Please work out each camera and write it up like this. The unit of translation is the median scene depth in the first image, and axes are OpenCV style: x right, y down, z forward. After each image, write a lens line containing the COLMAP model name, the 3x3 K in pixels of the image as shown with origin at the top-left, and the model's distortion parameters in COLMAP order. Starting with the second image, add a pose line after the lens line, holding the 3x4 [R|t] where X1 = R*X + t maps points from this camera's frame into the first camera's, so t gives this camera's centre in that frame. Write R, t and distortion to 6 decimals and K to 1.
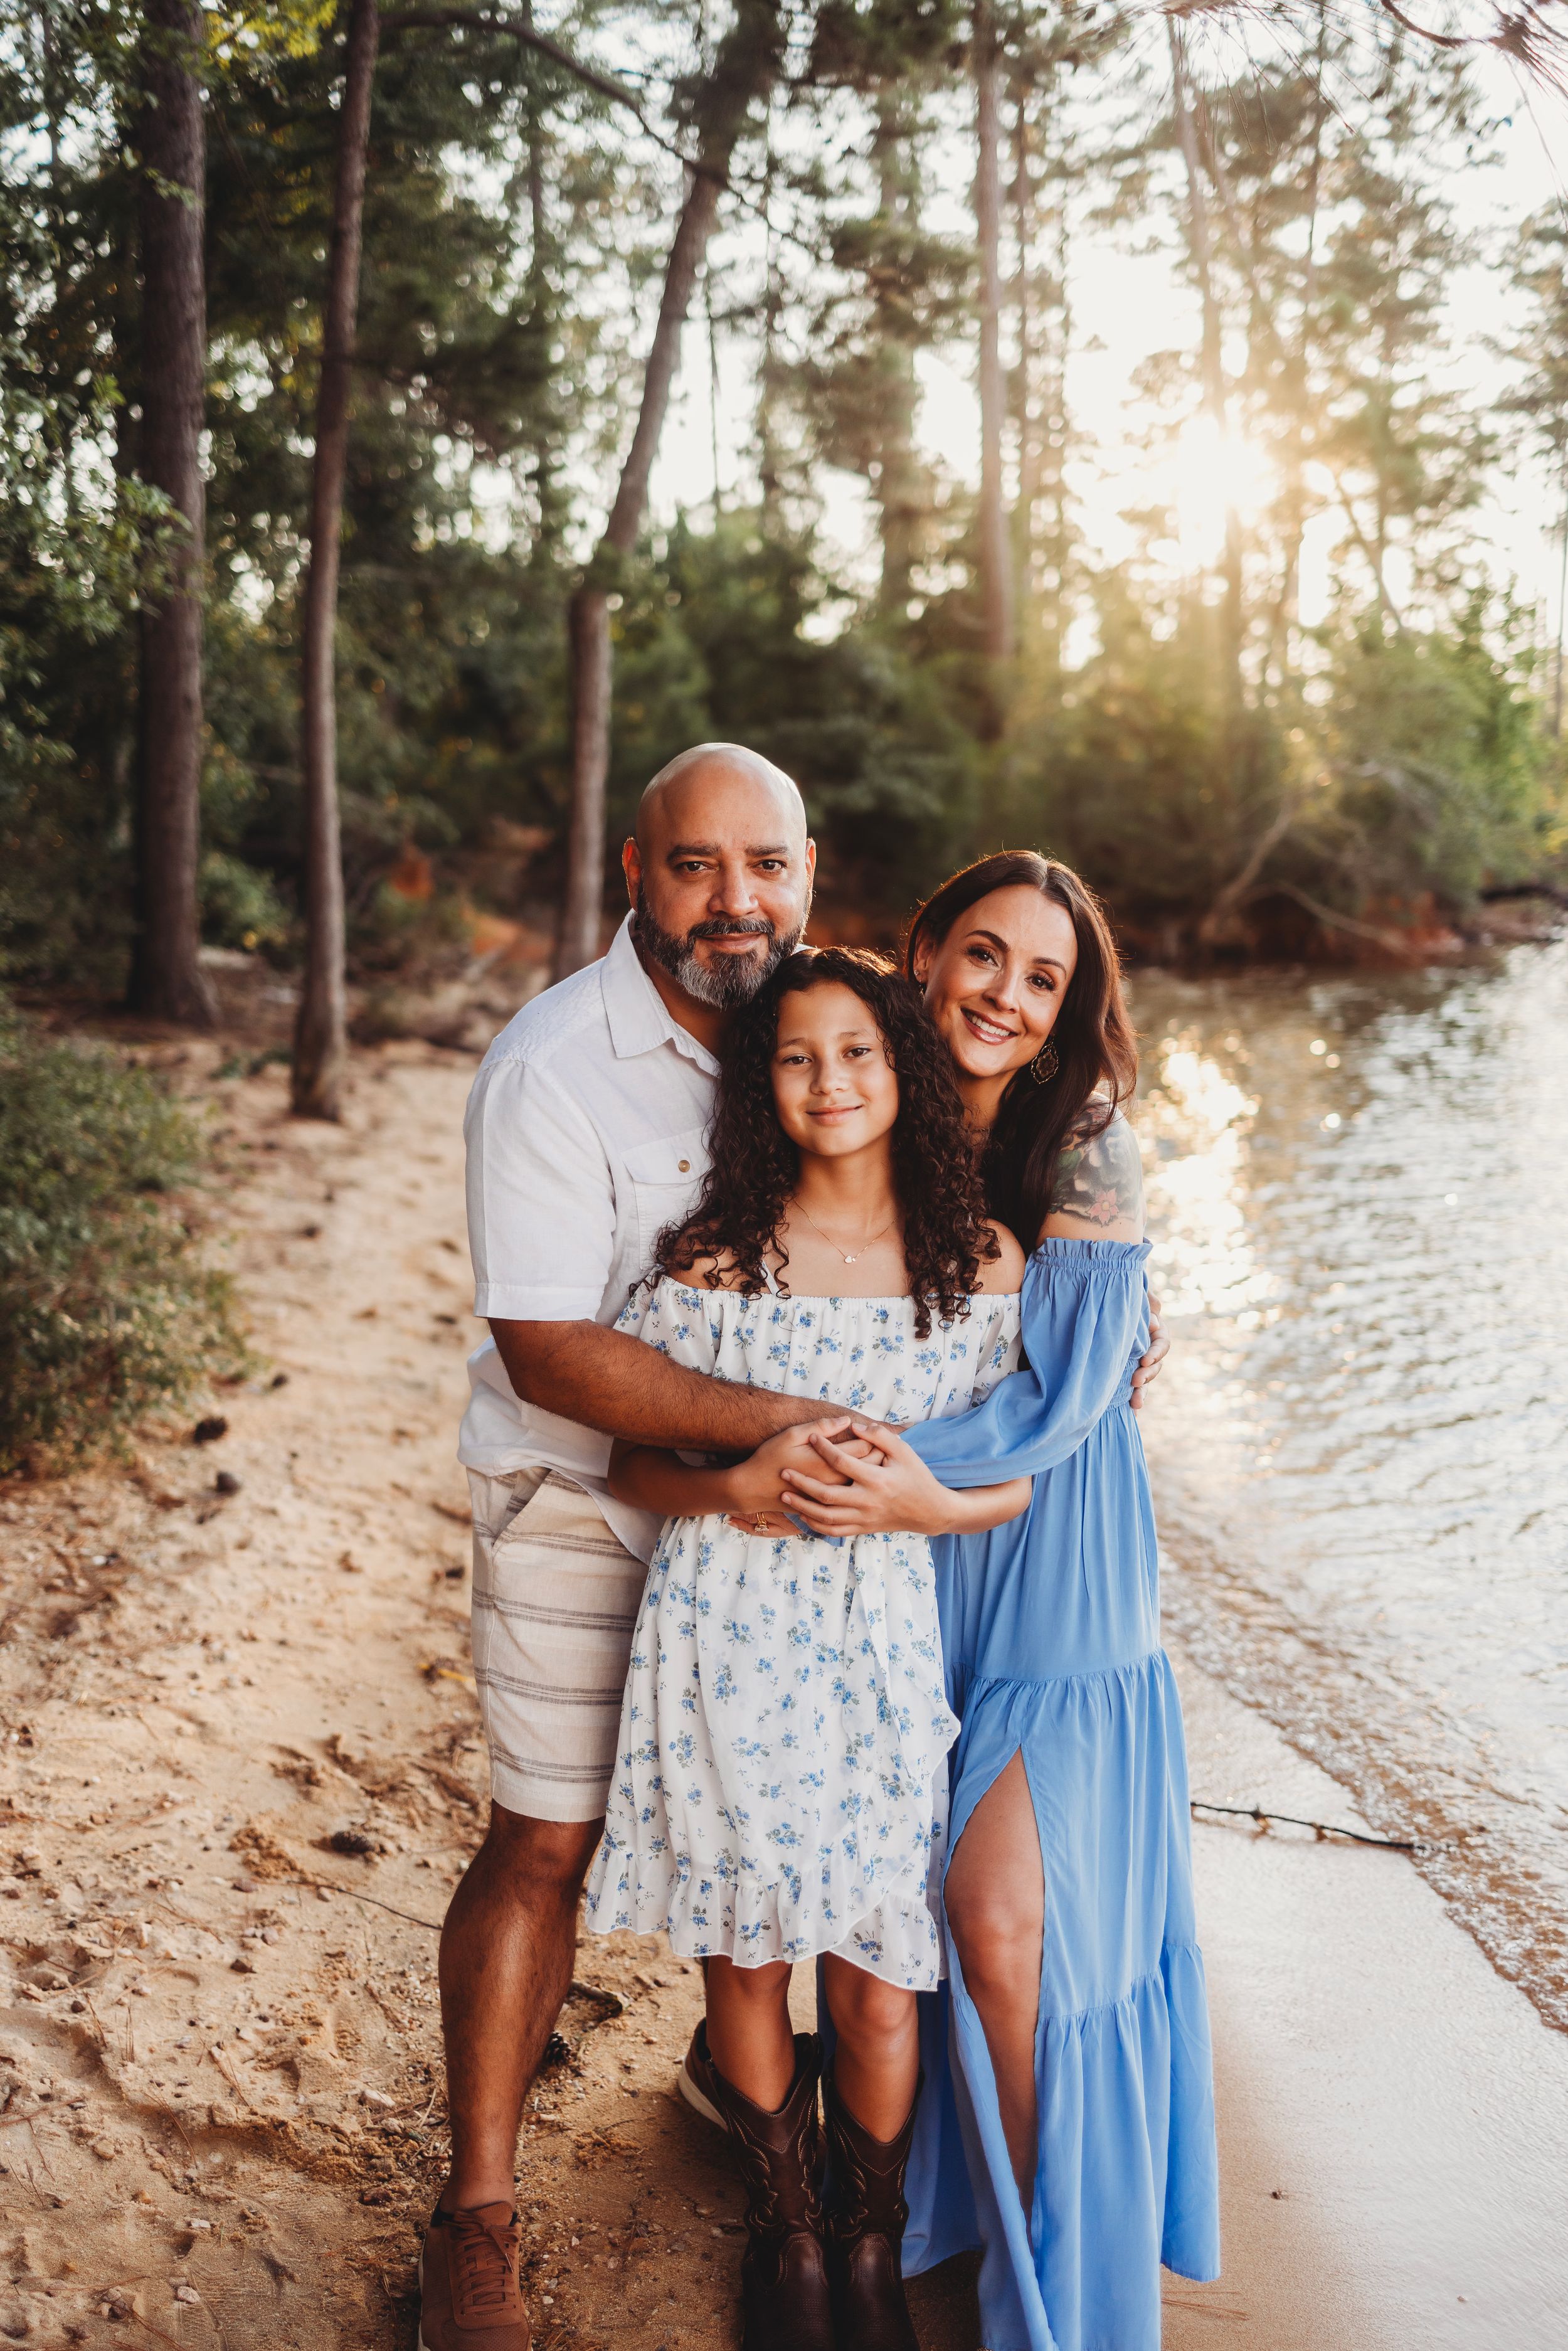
lens RADIAL K [[2273.9, 0, 902.3], [0, 2273.9, 1168.1], [0, 0, 1]] dist [0.016438, -0.000005]
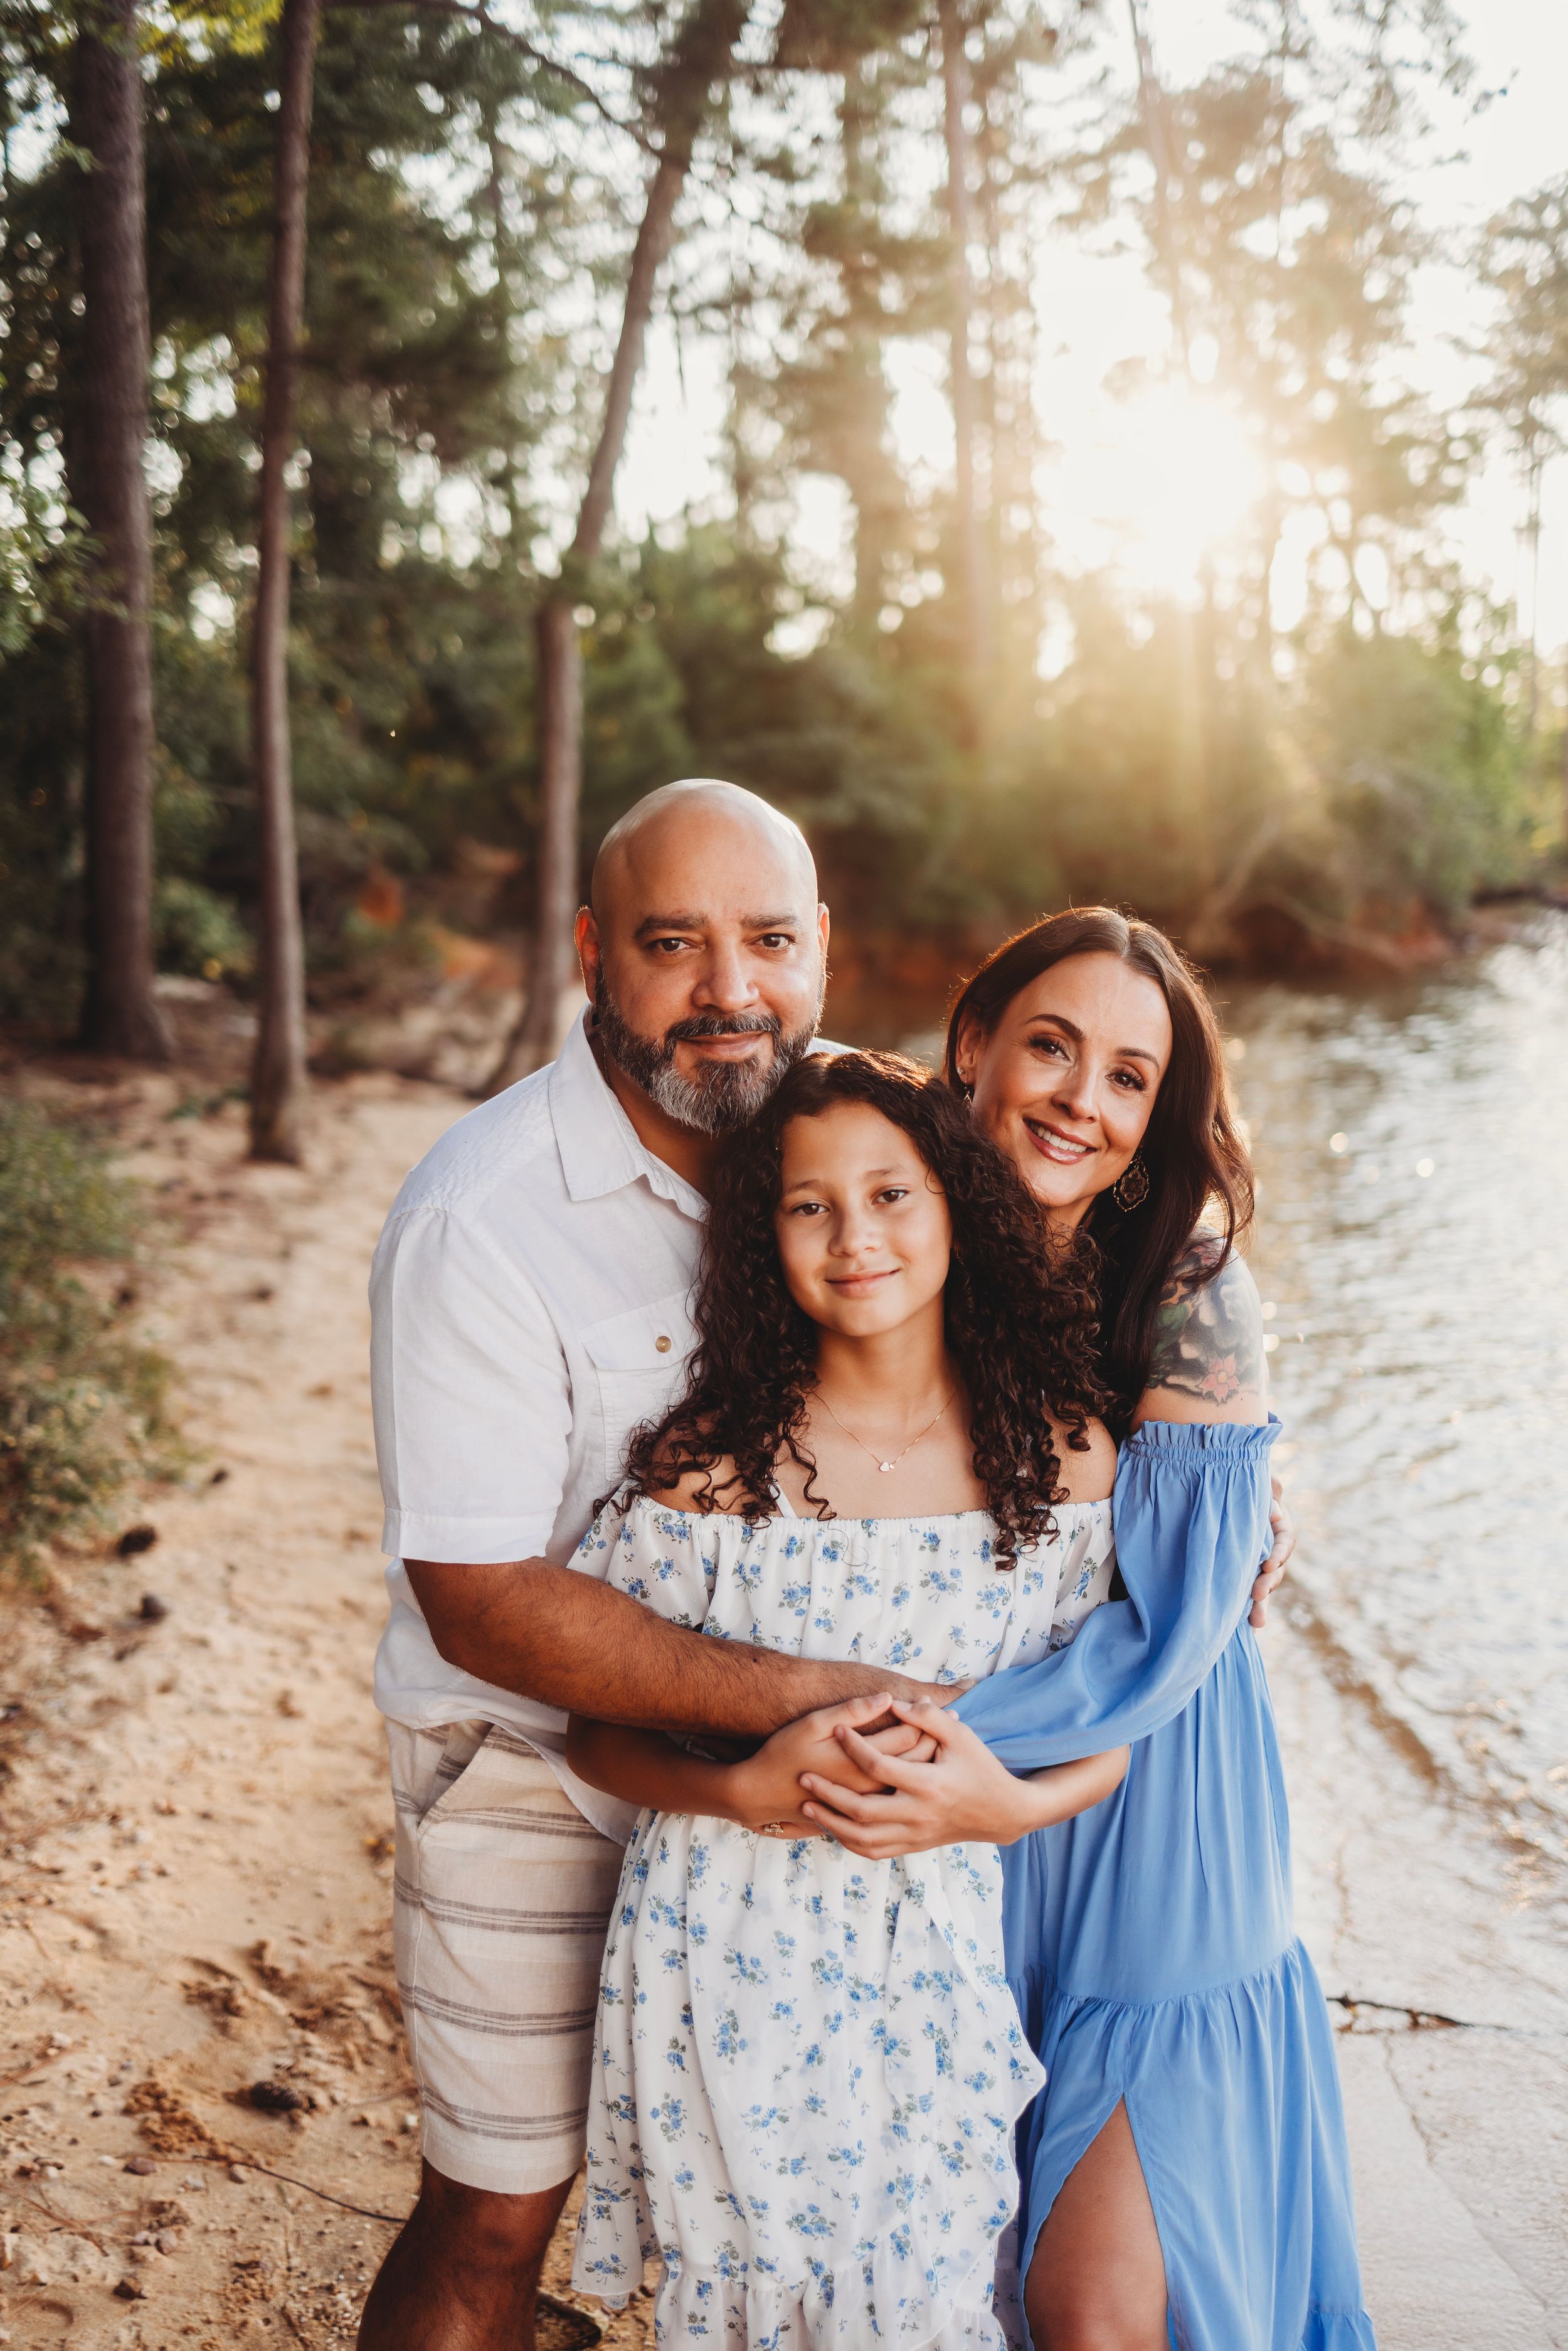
lens RADIAL K [[2267.2, 0, 877.2], [0, 2267.2, 1181.7], [0, 0, 1]] dist [0.048954, 0.023240]
pose [[0.999881, -0.015264, -0.002287, -0.012473], [0.015267, 0.999883, 0.001253, -0.028672], [0.002267, -0.001288, 0.999997, 0.135998]]
